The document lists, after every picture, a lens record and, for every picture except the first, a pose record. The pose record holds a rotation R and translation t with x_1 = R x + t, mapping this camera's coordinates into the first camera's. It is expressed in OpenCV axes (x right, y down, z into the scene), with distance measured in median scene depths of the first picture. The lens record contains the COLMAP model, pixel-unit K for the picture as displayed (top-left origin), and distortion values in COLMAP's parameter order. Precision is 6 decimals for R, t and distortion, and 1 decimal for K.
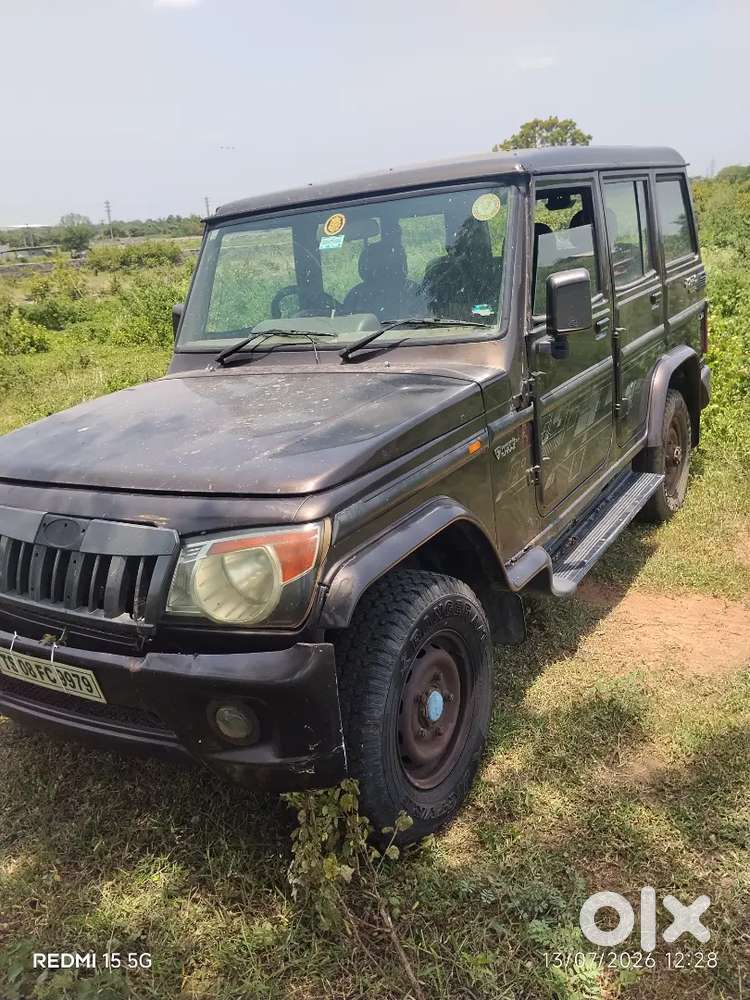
lens RADIAL K [[850.7, 0, 375.0], [0, 850.7, 500.0], [0, 0, 1]] dist [0.080532, -0.180998]
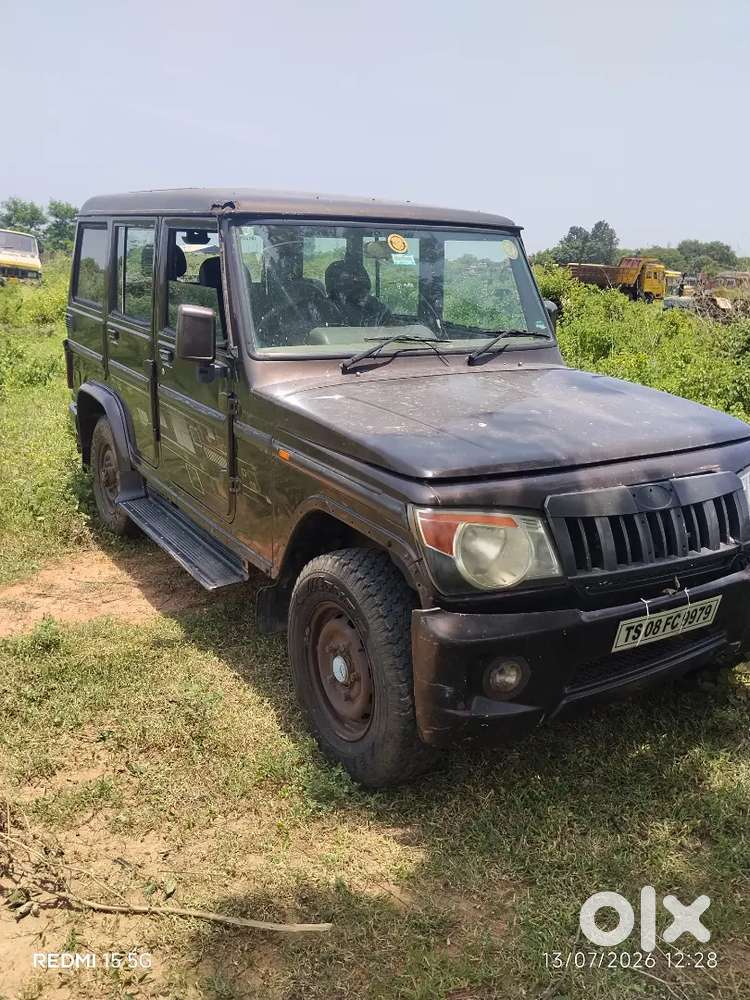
lens RADIAL K [[850.7, 0, 375.0], [0, 850.7, 500.0], [0, 0, 1]] dist [0.080532, -0.180998]
pose [[0.443007, -0.130515, 0.886967, -1.446130], [0.186633, 0.981097, 0.051150, -0.079744], [-0.876877, 0.142877, 0.458992, 0.759939]]
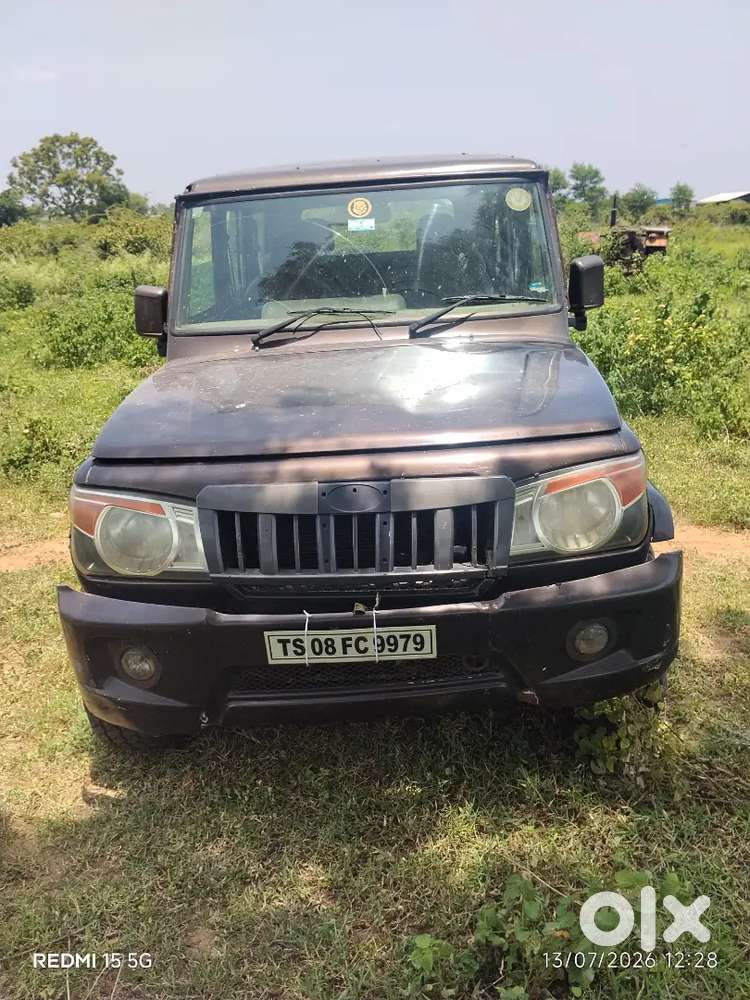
lens RADIAL K [[850.7, 0, 375.0], [0, 850.7, 500.0], [0, 0, 1]] dist [0.080532, -0.180998]
pose [[0.863920, -0.102787, 0.493029, -0.776421], [0.114266, 0.993426, 0.006884, 0.034240], [-0.490495, 0.050390, 0.869986, 0.138252]]
